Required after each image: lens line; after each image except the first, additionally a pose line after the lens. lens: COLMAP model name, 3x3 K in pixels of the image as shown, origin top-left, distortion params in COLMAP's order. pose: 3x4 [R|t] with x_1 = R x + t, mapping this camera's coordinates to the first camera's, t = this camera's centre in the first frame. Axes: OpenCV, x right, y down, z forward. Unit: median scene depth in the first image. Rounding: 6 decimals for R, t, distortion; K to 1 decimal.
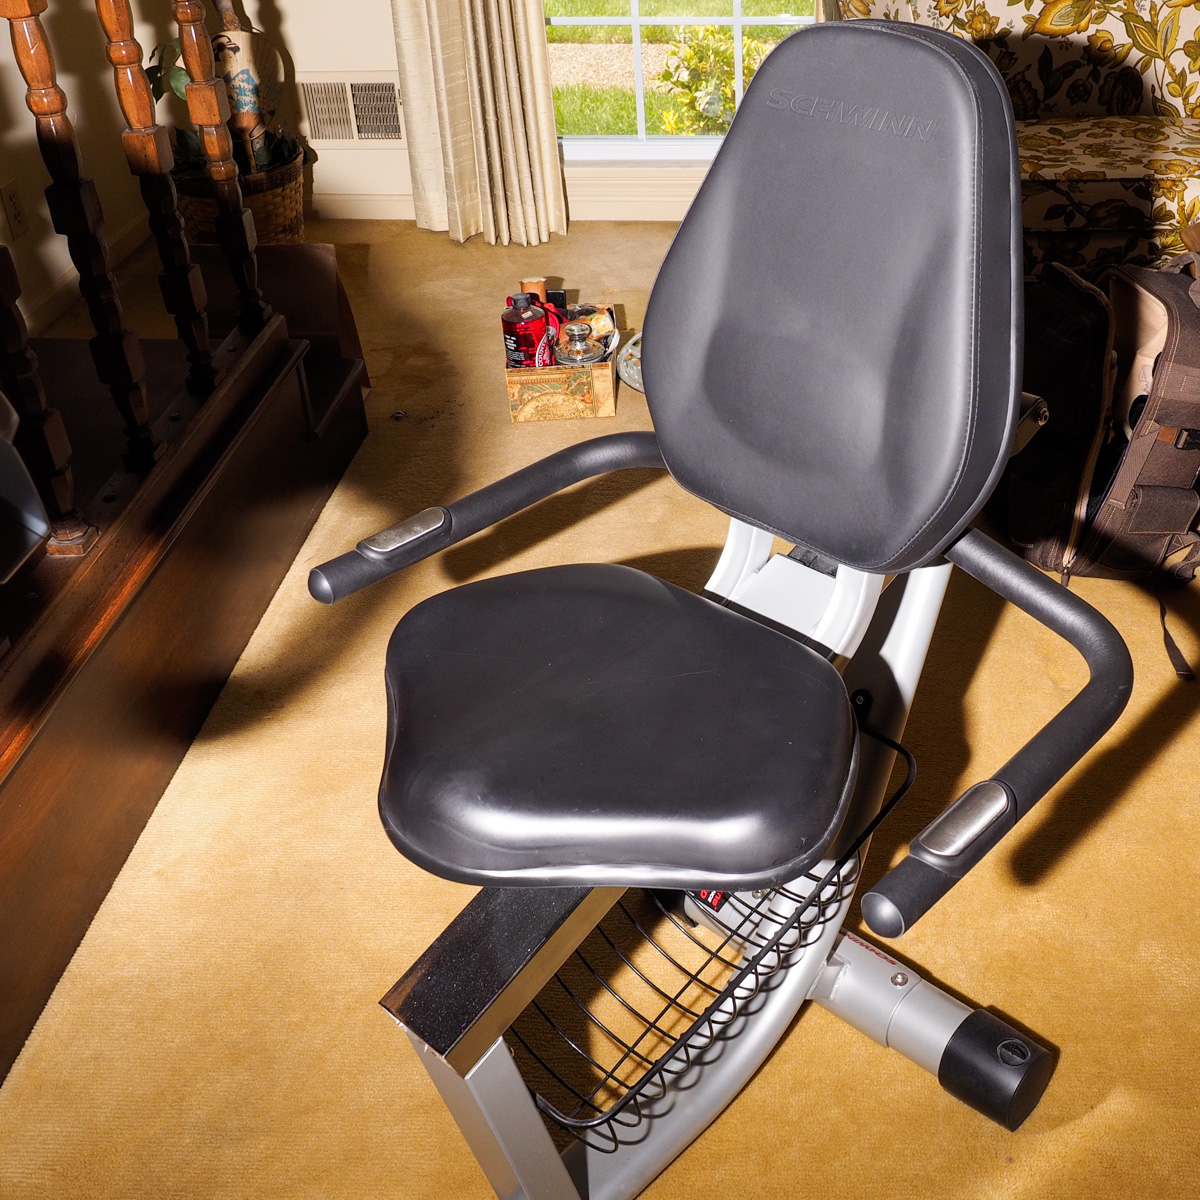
lens RADIAL K [[1169.1, 0, 602.8], [0, 1169.1, 599.0], [0, 0, 1]] dist [-0.005672, 0.000000]
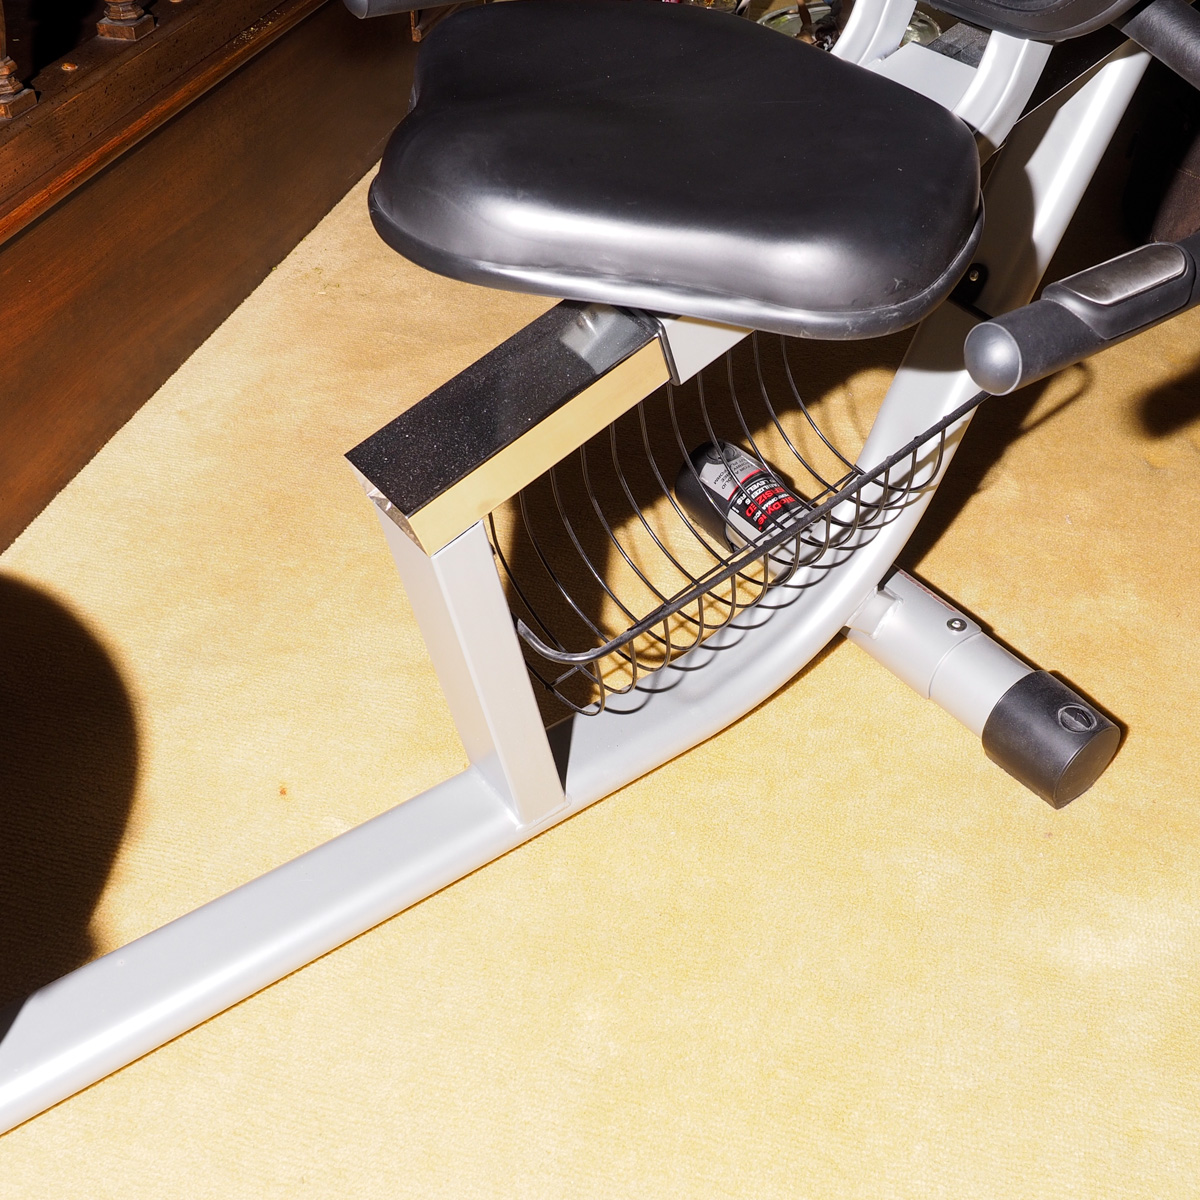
lens RADIAL K [[997.0, 0, 596.8], [0, 997.0, 600.6], [0, 0, 1]] dist [-0.013378, 0.008963]
pose [[0.983742, 0.158291, -0.084822, 0.049307], [-0.149080, 0.983156, 0.105736, 0.271440], [0.100130, -0.091372, 0.990770, 0.237156]]
